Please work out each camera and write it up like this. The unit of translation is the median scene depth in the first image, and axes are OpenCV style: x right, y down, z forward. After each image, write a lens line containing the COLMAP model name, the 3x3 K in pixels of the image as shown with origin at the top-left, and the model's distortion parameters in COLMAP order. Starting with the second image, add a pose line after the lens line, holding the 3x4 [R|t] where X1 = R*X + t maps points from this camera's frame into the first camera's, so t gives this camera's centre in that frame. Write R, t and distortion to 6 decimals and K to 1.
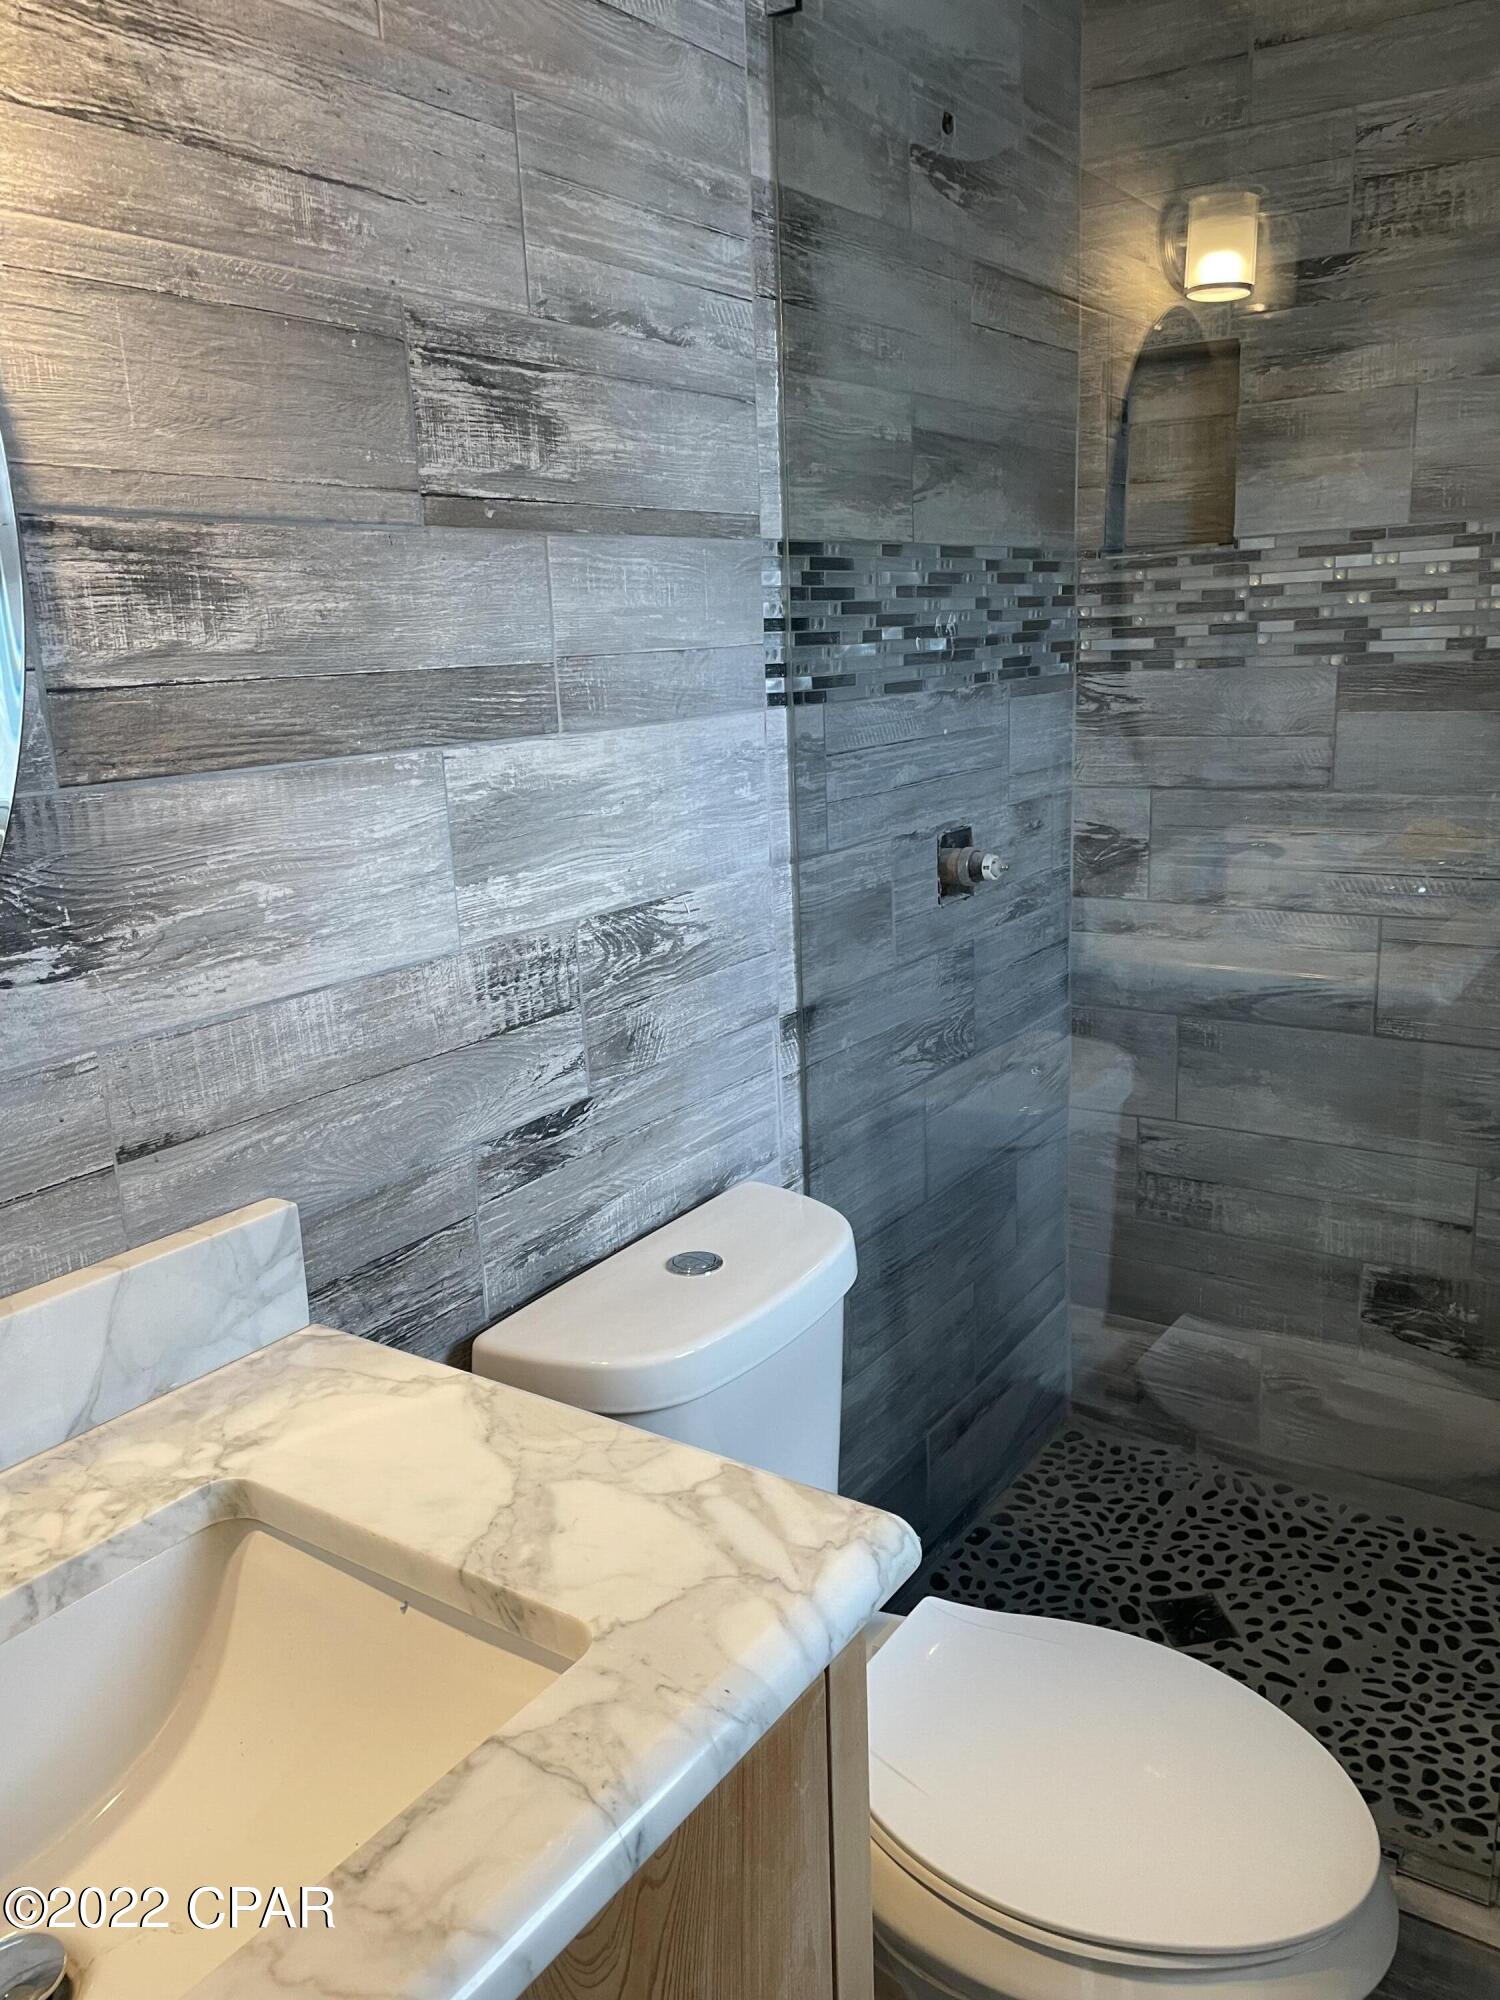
lens RADIAL K [[1513.5, 0, 761.8], [0, 1513.5, 999.6], [0, 0, 1]] dist [0.091476, -0.124191]
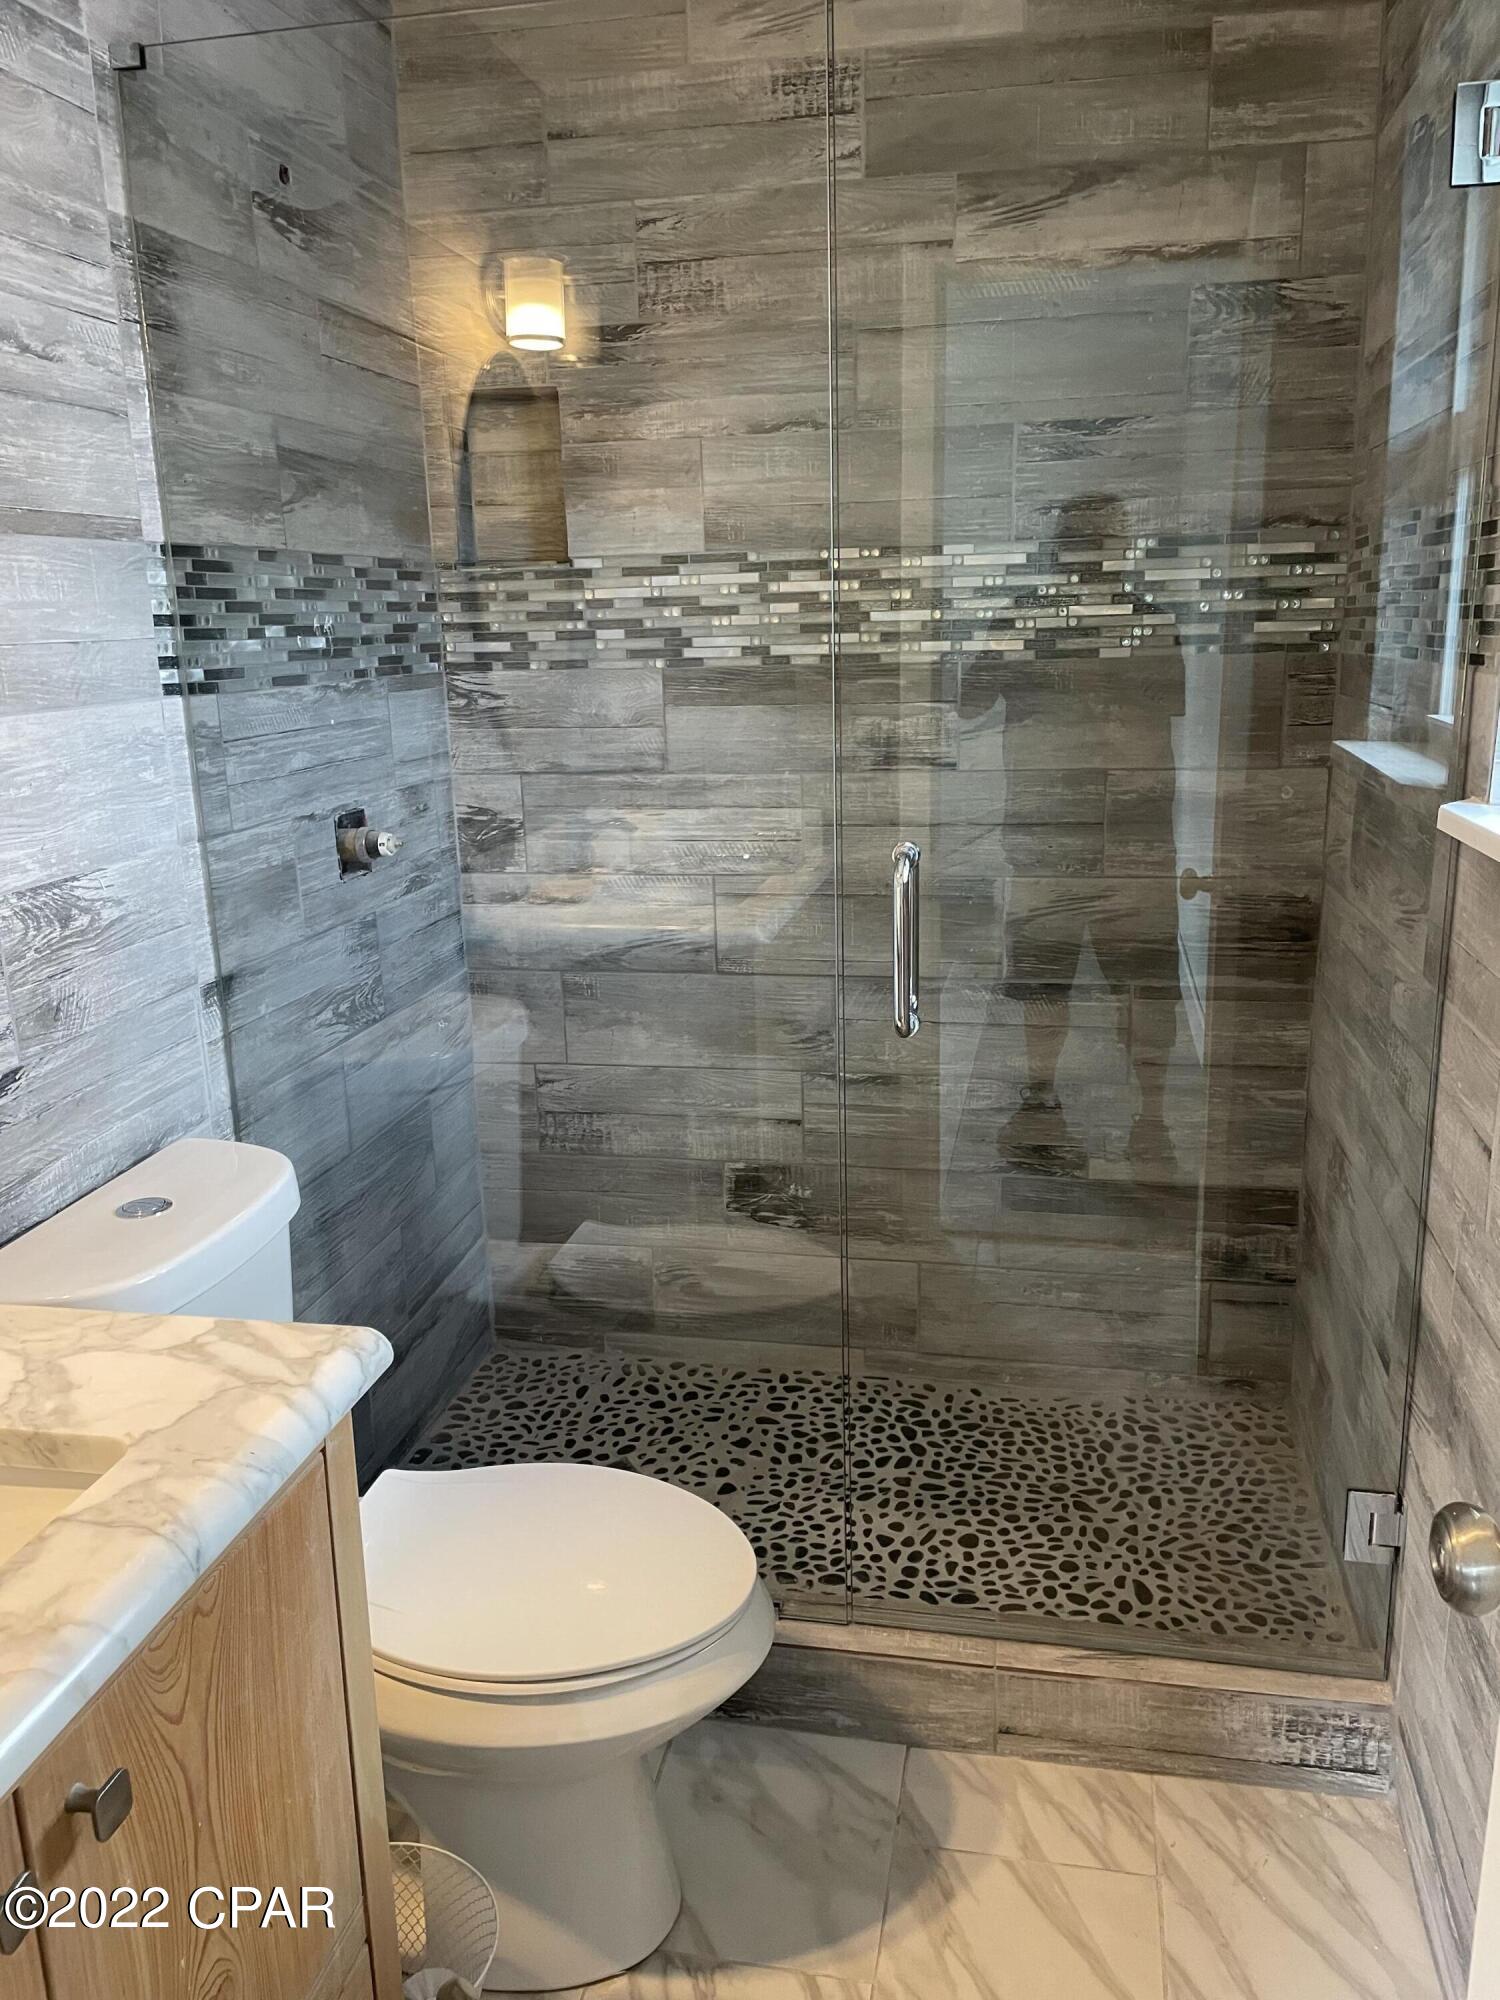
lens RADIAL K [[1513.5, 0, 761.8], [0, 1513.5, 999.6], [0, 0, 1]] dist [0.091476, -0.124191]
pose [[0.918738, -0.080786, 0.386516, -0.036583], [0.082707, 0.996505, 0.011687, 0.036173], [-0.386109, 0.021231, 0.922209, -0.133065]]
